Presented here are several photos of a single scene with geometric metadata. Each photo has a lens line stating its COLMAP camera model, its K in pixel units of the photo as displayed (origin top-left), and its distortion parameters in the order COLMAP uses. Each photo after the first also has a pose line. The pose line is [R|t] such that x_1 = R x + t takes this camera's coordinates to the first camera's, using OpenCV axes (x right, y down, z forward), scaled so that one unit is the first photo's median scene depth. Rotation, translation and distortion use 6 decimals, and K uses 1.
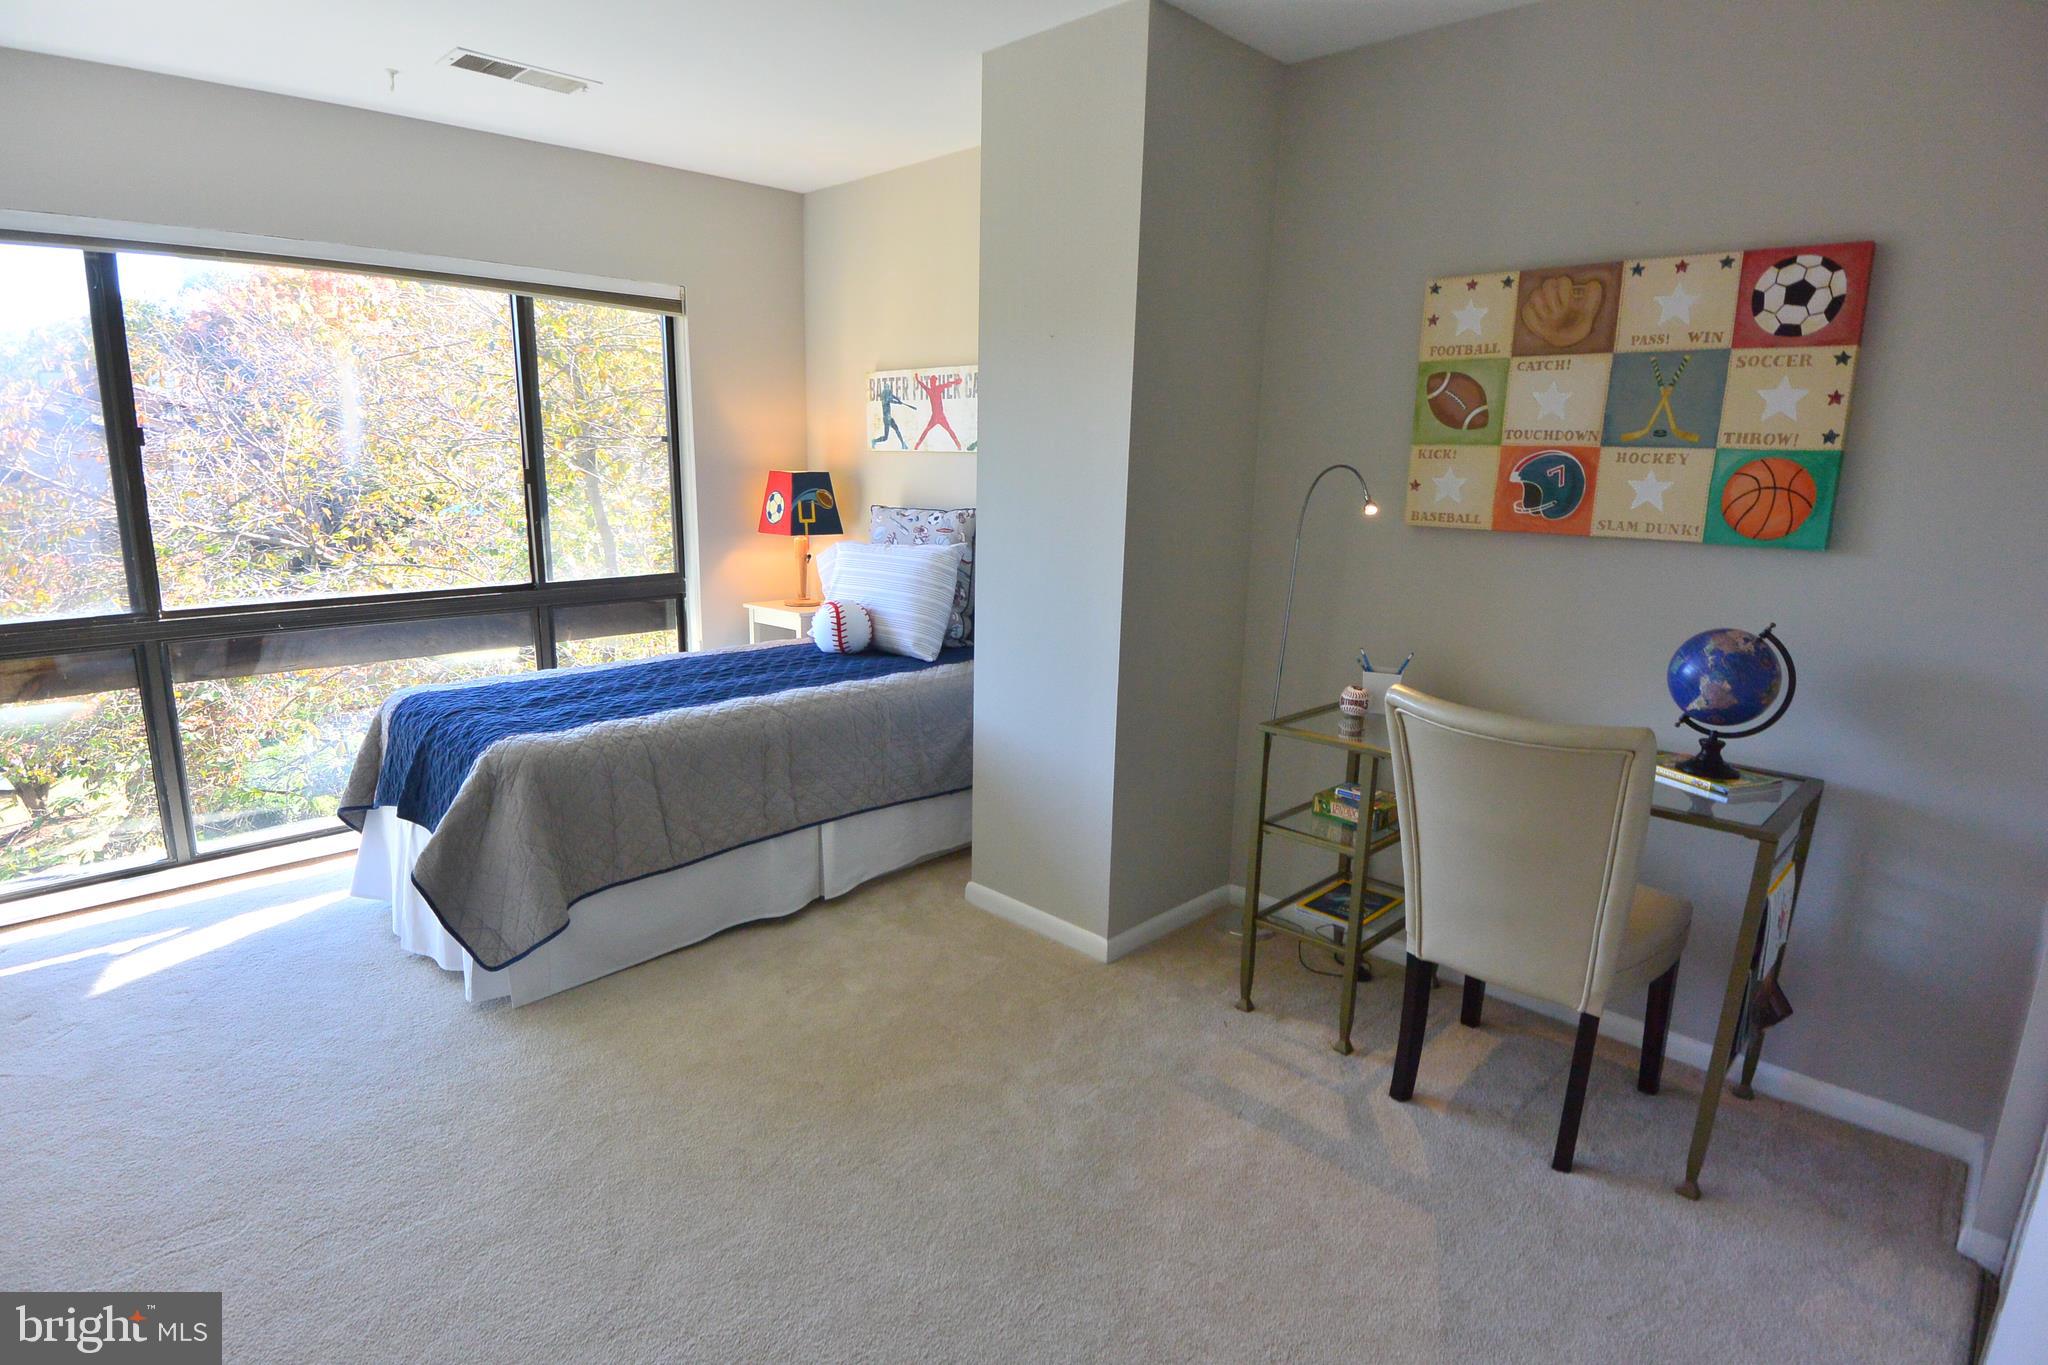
lens RADIAL K [[1072.6, 0, 1006.5], [0, 1072.6, 686.1], [0, 0, 1]] dist [0.007703, -0.037083]
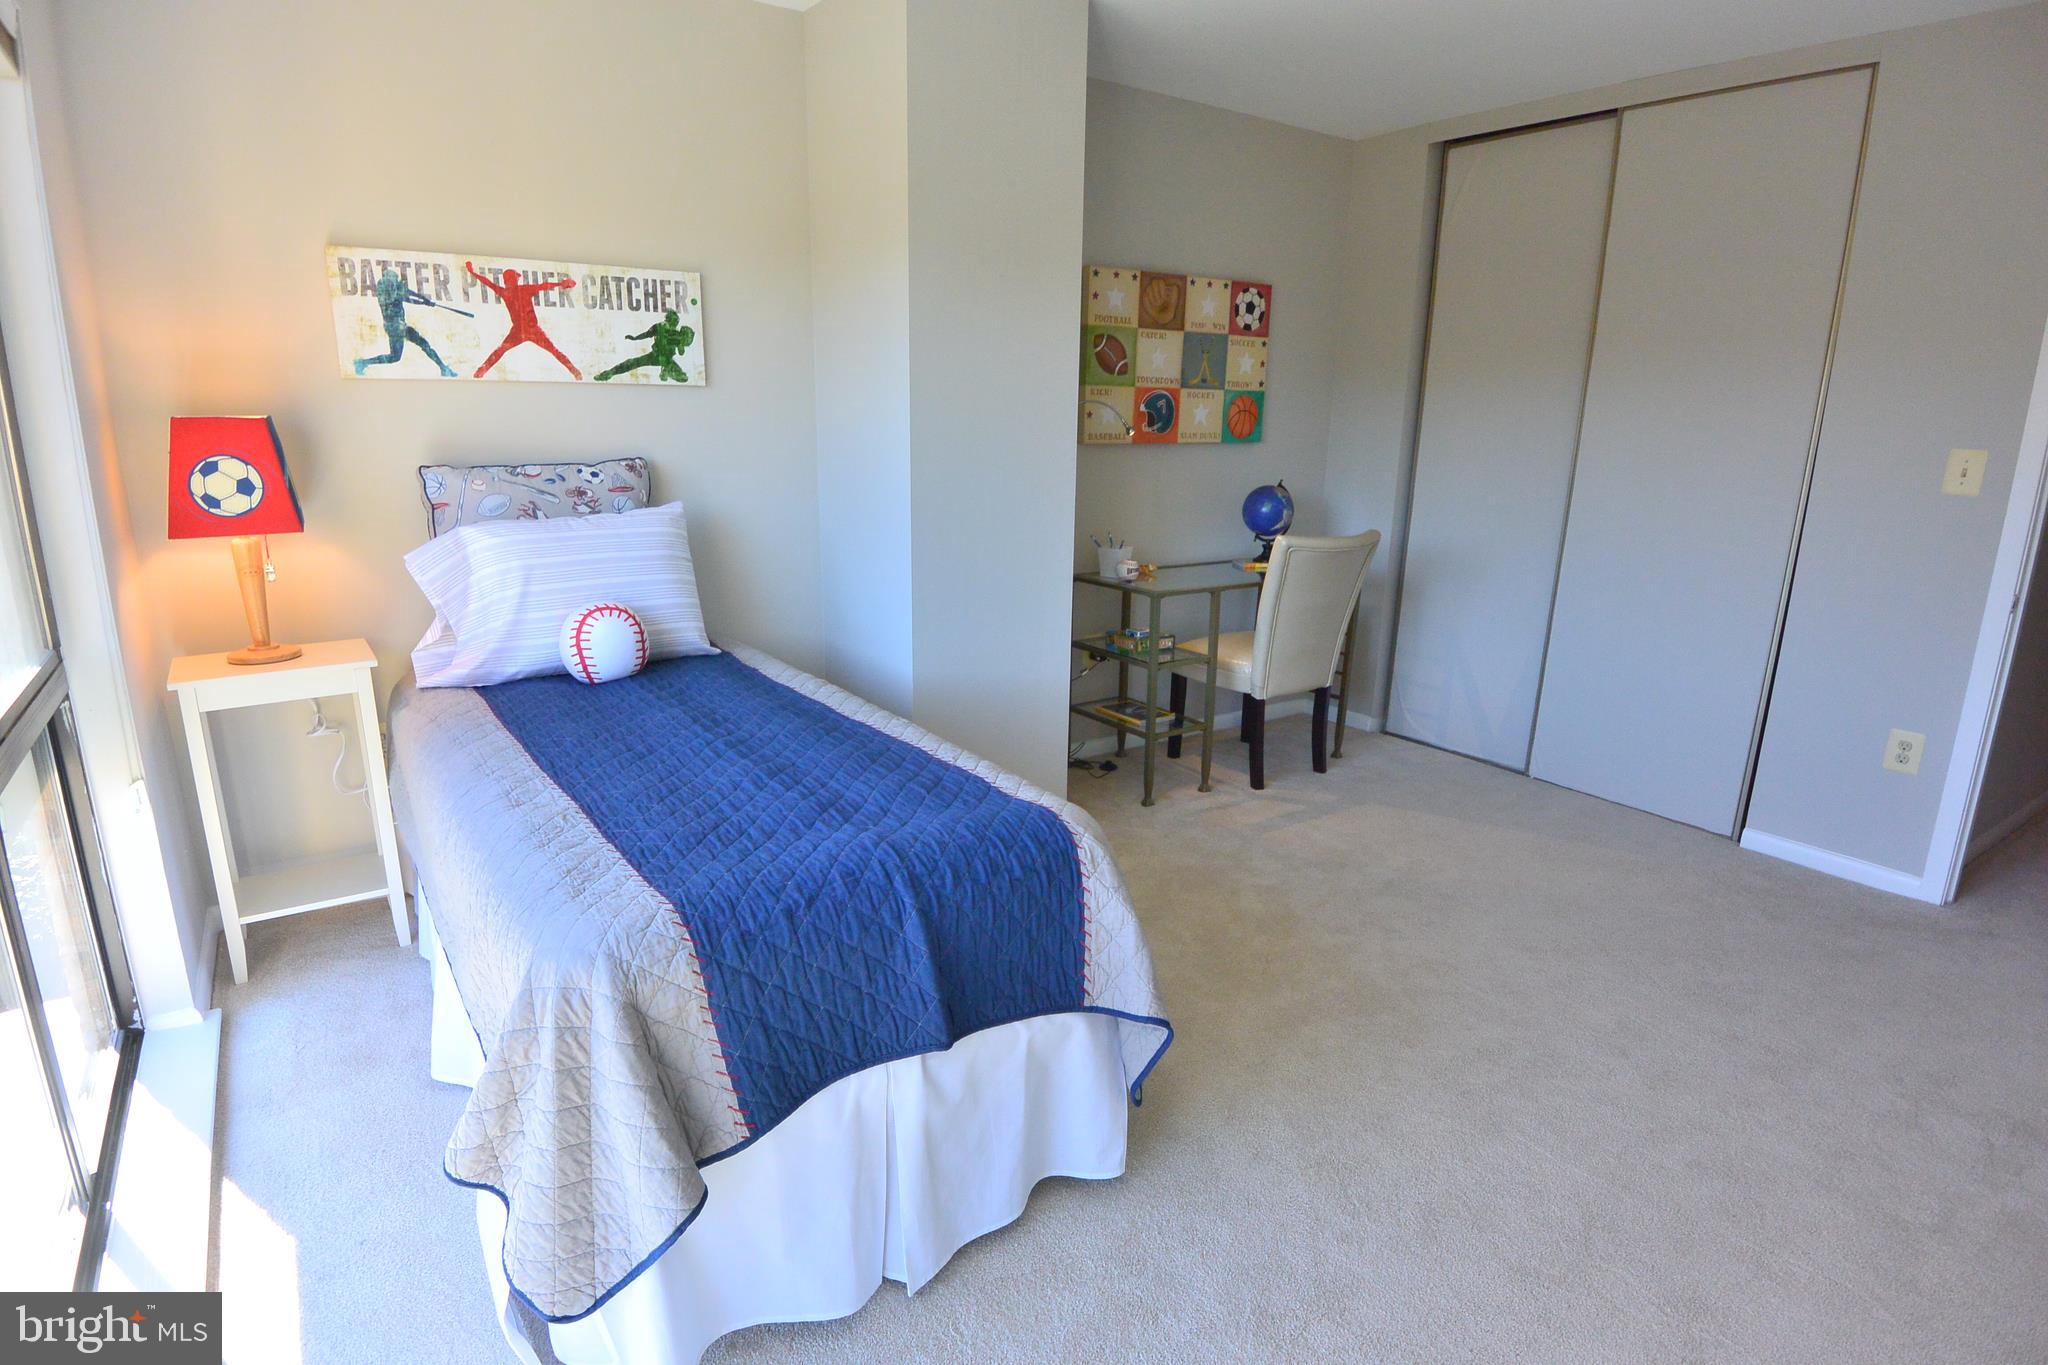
lens RADIAL K [[1072.6, 0, 1006.5], [0, 1072.6, 686.1], [0, 0, 1]] dist [0.007703, -0.037083]
pose [[0.188364, -0.258663, 0.947424, -1.165222], [0.195246, 0.955300, 0.221995, -0.199170], [-0.962496, 0.143165, 0.230447, 0.918287]]
